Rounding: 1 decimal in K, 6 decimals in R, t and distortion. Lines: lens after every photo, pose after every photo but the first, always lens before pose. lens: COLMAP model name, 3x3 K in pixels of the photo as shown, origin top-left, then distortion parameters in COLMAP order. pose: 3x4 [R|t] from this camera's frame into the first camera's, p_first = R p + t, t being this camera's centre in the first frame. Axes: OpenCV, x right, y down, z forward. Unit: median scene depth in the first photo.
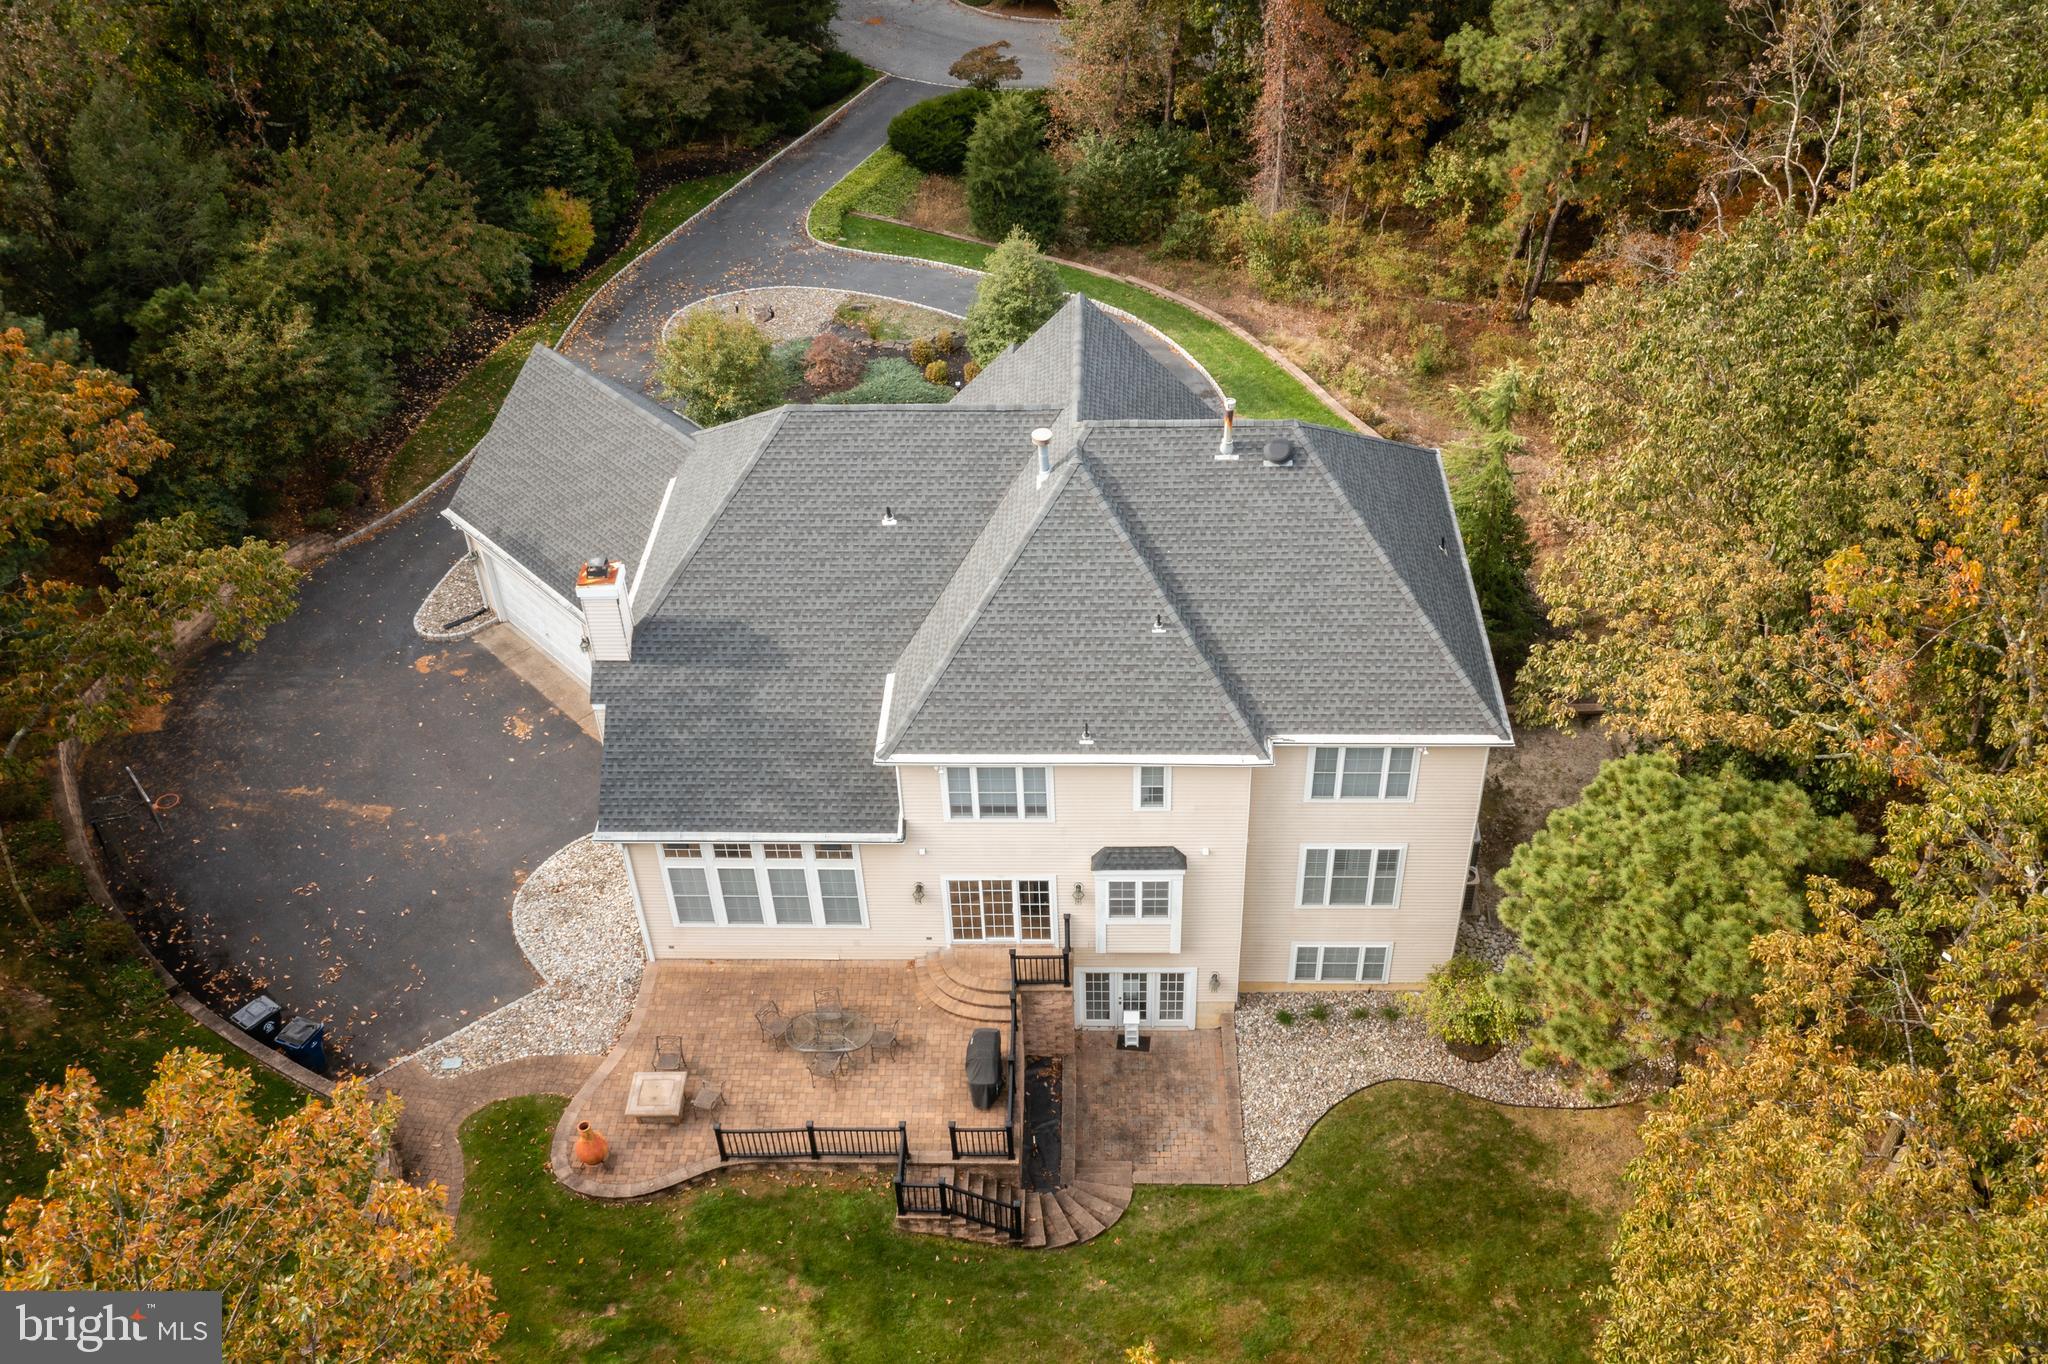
lens RADIAL K [[1839.9, 0, 1025.8], [0, 1839.9, 748.6], [0, 0, 1]] dist [-0.008924, 0.147971]
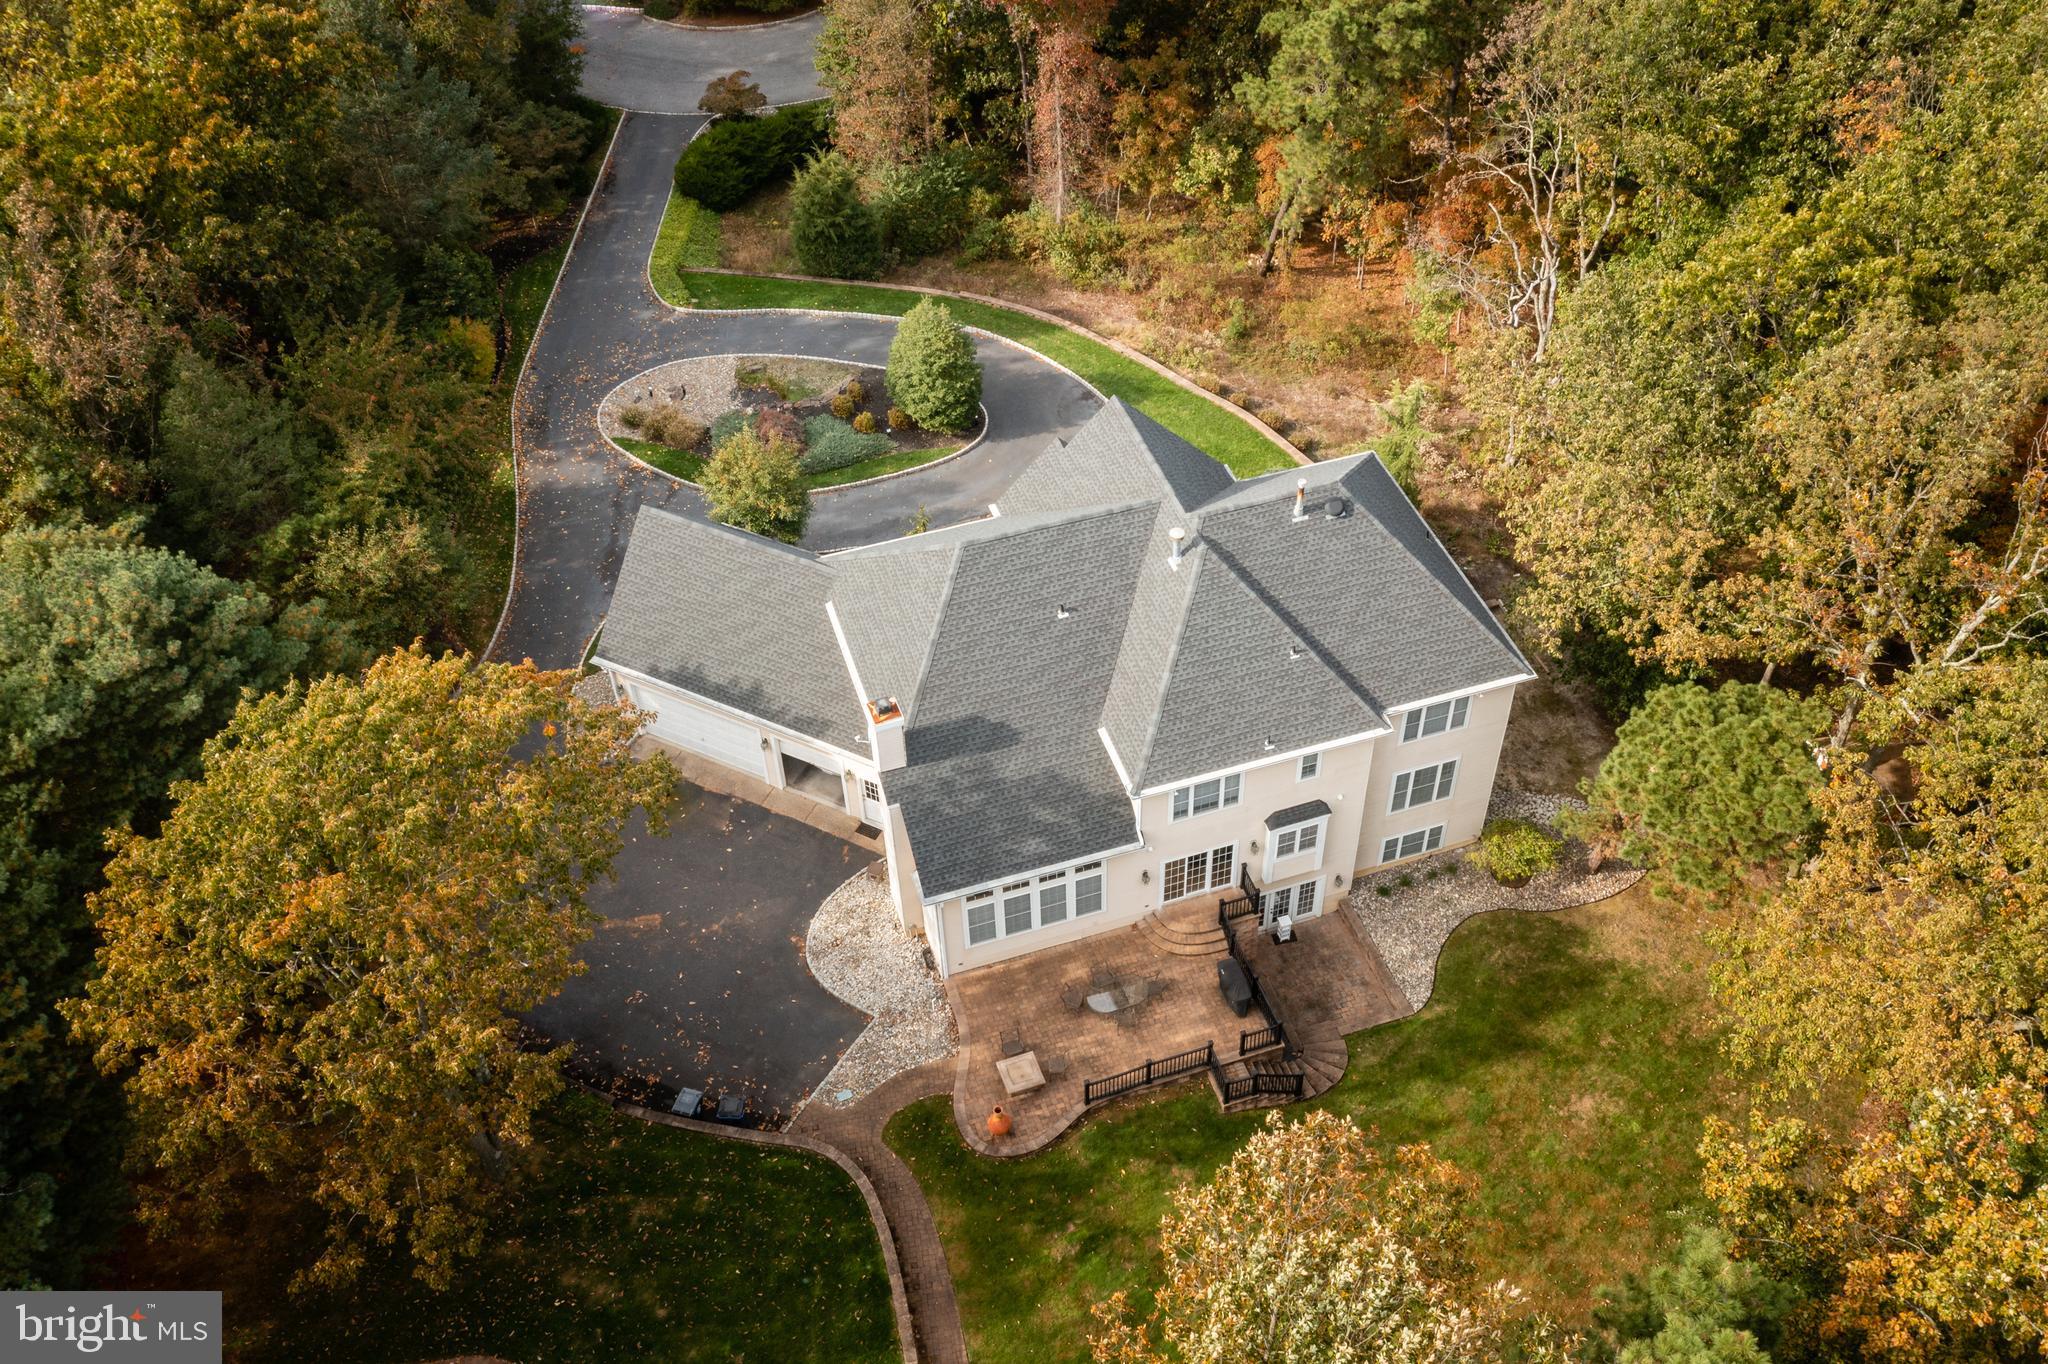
lens RADIAL K [[1890.1, 0, 1028.0], [0, 1890.1, 745.0], [0, 0, 1]] dist [-0.002024, 0.156688]
pose [[0.939590, -0.246042, 0.237980, -0.445449], [0.220577, 0.966840, 0.128713, -0.213770], [-0.261757, -0.068445, 0.962704, -0.312303]]
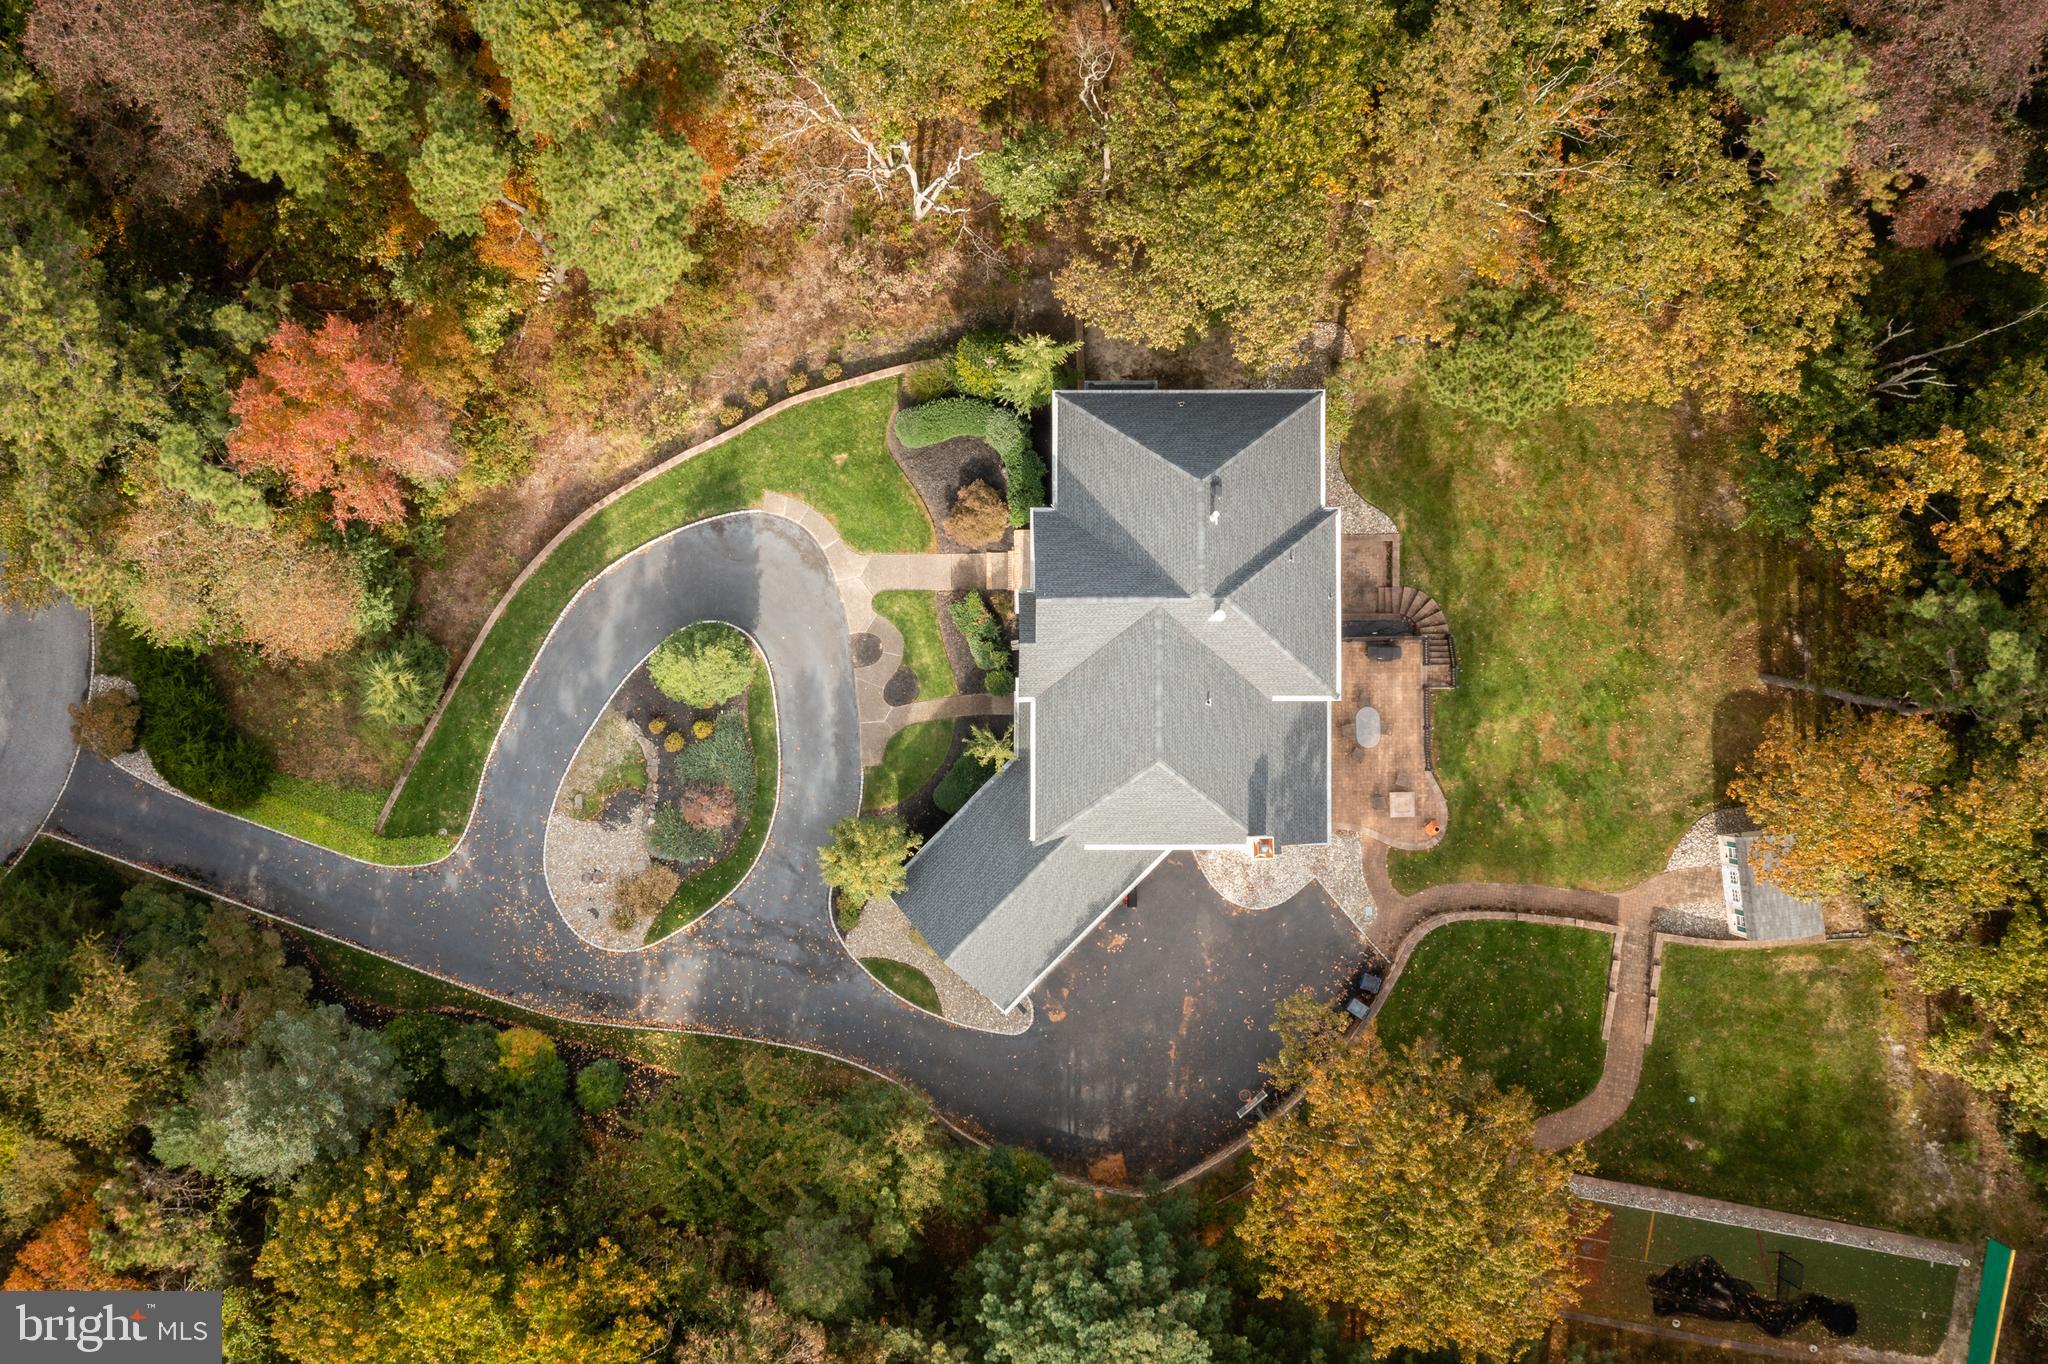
lens RADIAL K [[1839.9, 0, 1025.8], [0, 1839.9, 748.6], [0, 0, 1]] dist [-0.008924, 0.147971]
pose [[-0.041784, -0.999009, 0.015332, -0.143009], [0.652950, -0.015689, 0.757238, -1.643096], [-0.756247, 0.041652, 0.652959, -0.071031]]
